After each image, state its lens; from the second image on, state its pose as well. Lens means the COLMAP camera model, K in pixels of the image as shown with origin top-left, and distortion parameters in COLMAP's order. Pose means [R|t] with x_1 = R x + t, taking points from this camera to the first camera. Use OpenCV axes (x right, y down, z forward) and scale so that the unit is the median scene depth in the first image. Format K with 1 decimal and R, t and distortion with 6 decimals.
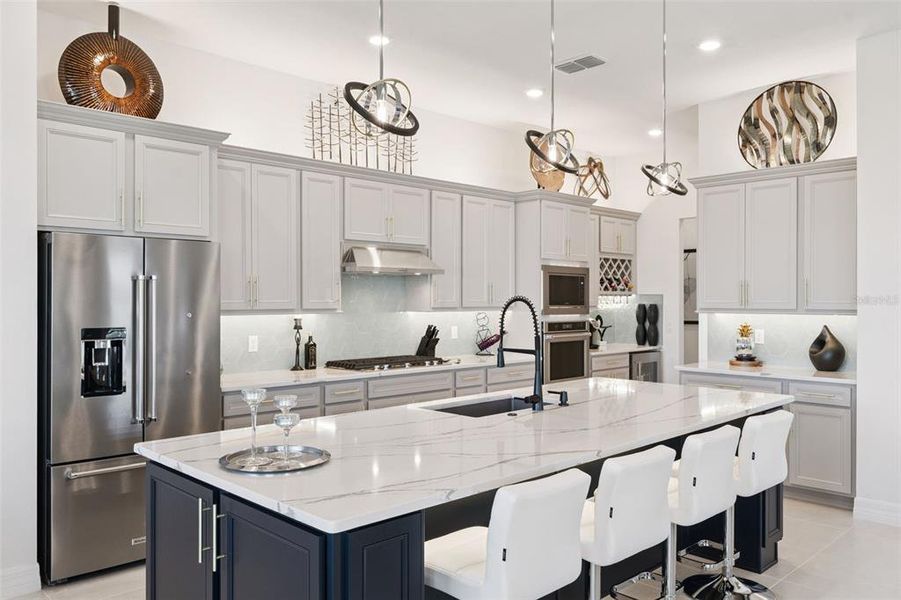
lens RADIAL K [[693.4, 0, 450.5], [0, 693.4, 300.0], [0, 0, 1]] dist [-0.001020, -0.000601]
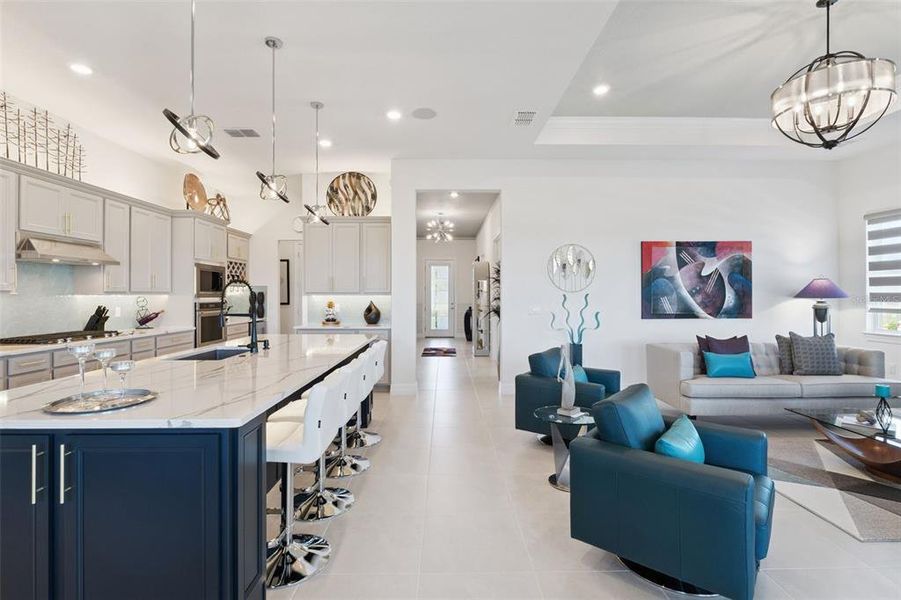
lens RADIAL K [[420.1, 0, 448.7], [0, 420.1, 291.8], [0, 0, 1]] dist [-0.002024, -0.000526]
pose [[0.692202, 0.003879, 0.721693, -0.150318], [0.001750, 0.999974, -0.007054, 0.018530], [-0.721701, 0.006146, 0.692177, 0.022974]]
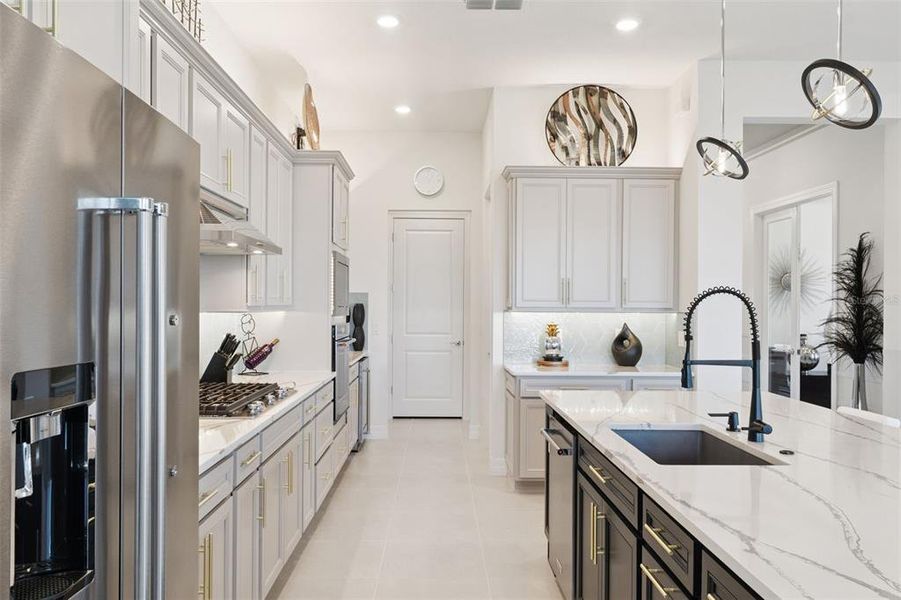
lens RADIAL K [[693.4, 0, 450.5], [0, 693.4, 300.0], [0, 0, 1]] dist [-0.001020, -0.000601]
pose [[0.678662, 0.008065, 0.734406, -0.387454], [-0.006287, 0.999967, -0.005171, 0.007918], [-0.734424, -0.001108, 0.678690, 0.444960]]
